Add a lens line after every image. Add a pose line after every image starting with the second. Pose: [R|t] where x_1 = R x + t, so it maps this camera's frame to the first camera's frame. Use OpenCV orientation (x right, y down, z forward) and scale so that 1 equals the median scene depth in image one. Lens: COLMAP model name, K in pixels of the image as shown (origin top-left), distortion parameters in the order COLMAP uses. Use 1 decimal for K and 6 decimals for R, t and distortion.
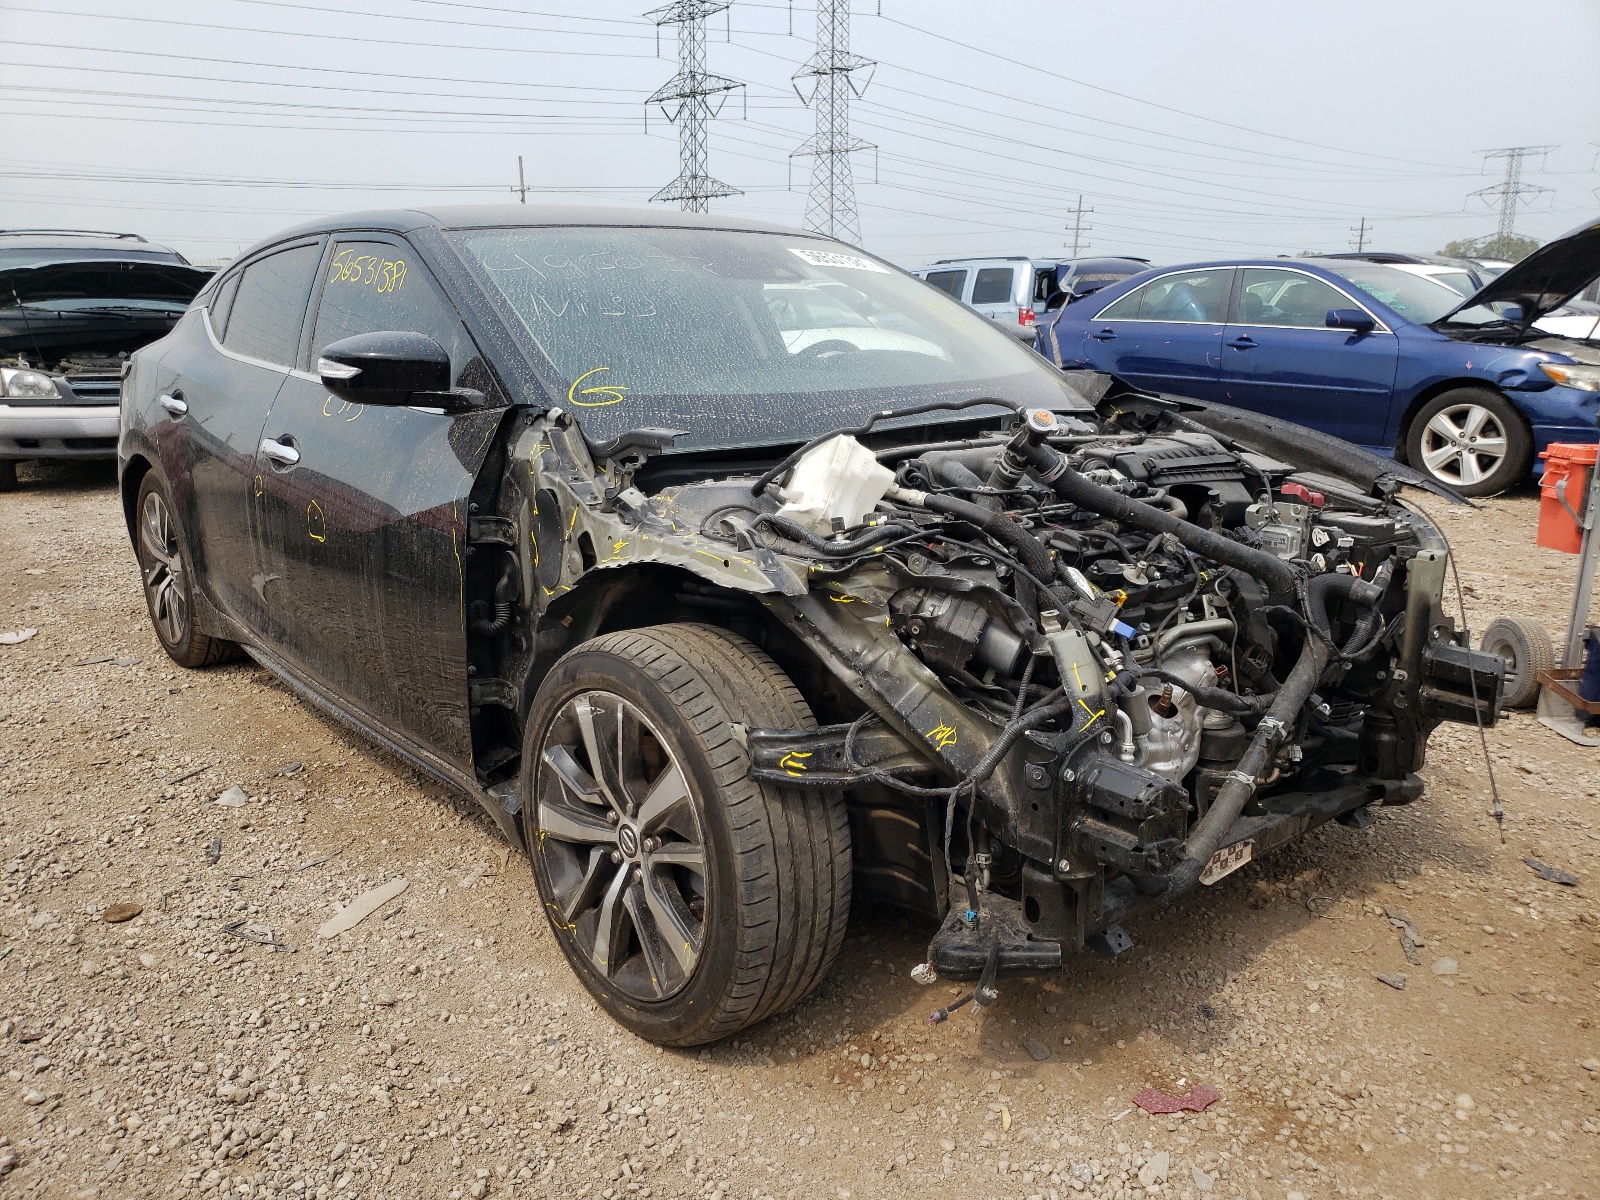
lens RADIAL K [[1183.1, 0, 800.0], [0, 1183.1, 600.0], [0, 0, 1]] dist [0.004084, -0.019004]
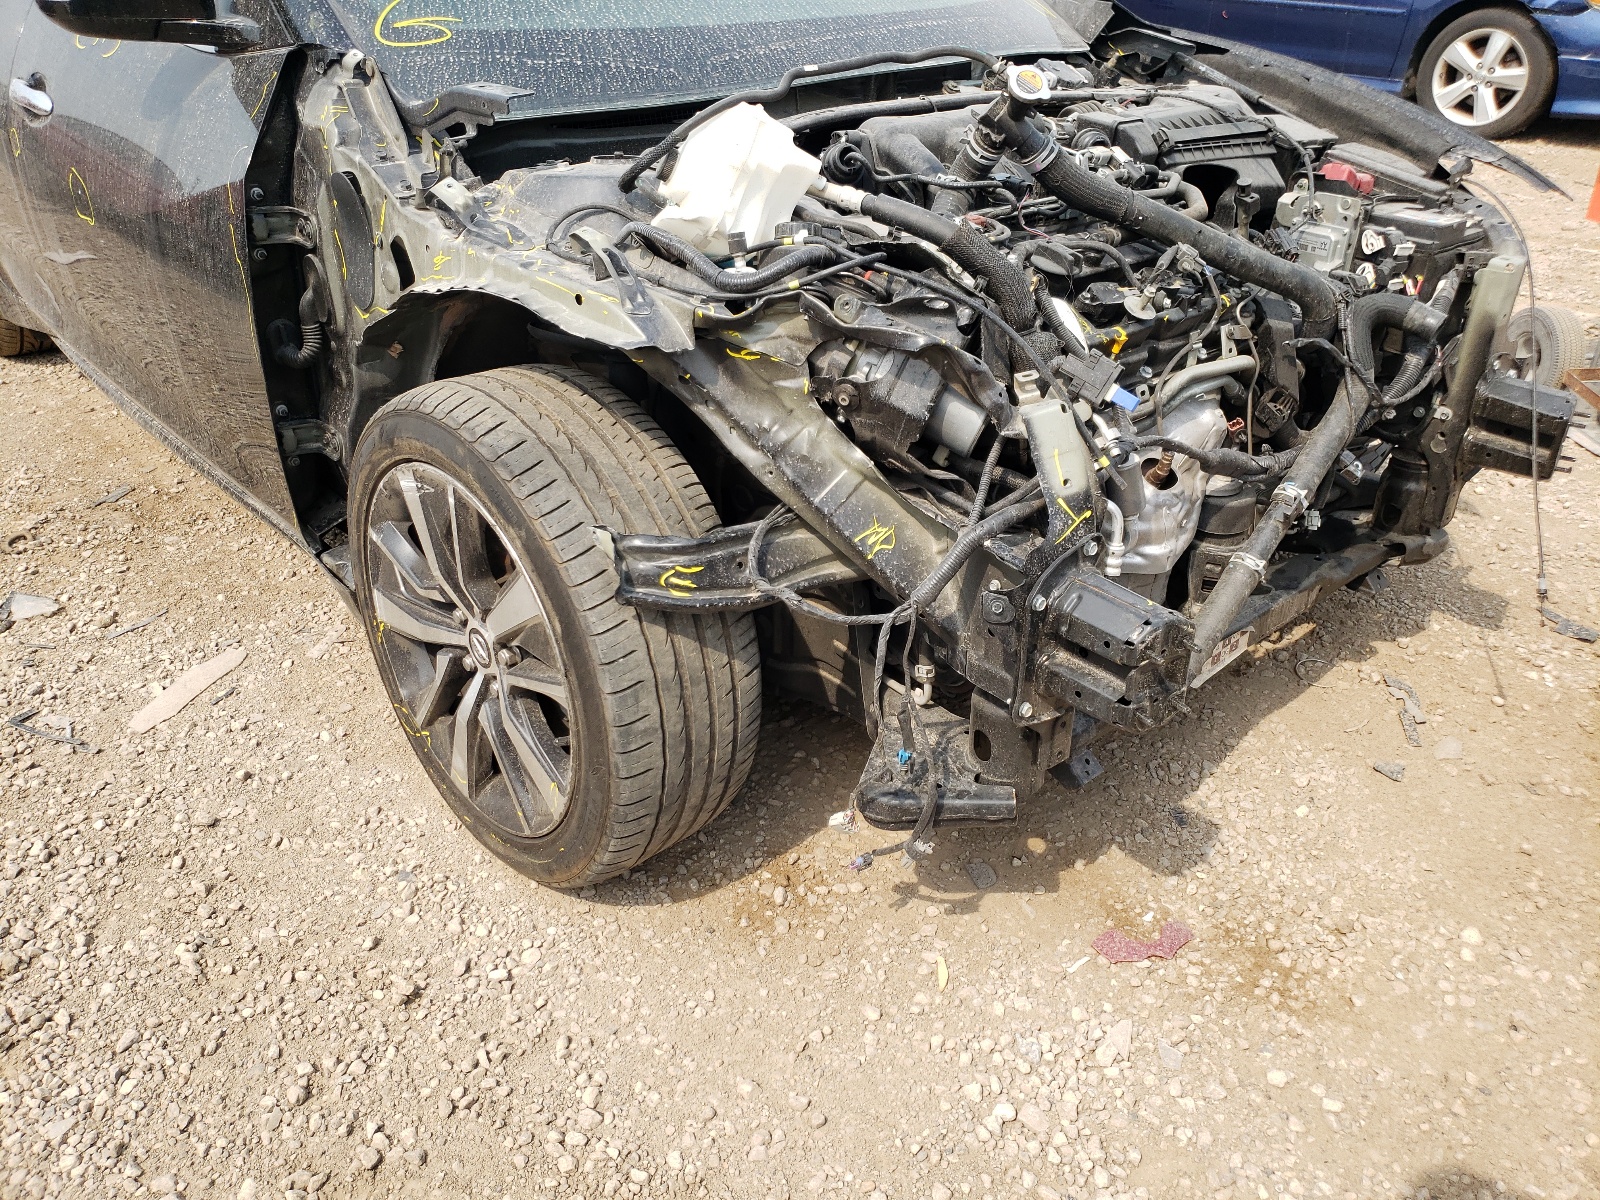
lens RADIAL K [[1260.3, 0, 800.0], [0, 1260.3, 600.0], [0, 0, 1]] dist [0.003077, -0.002763]
pose [[0.999000, -0.005116, 0.044419, 0.030774], [-0.006759, 0.964736, 0.263133, -0.049529], [-0.044199, -0.263170, 0.963737, 0.186326]]
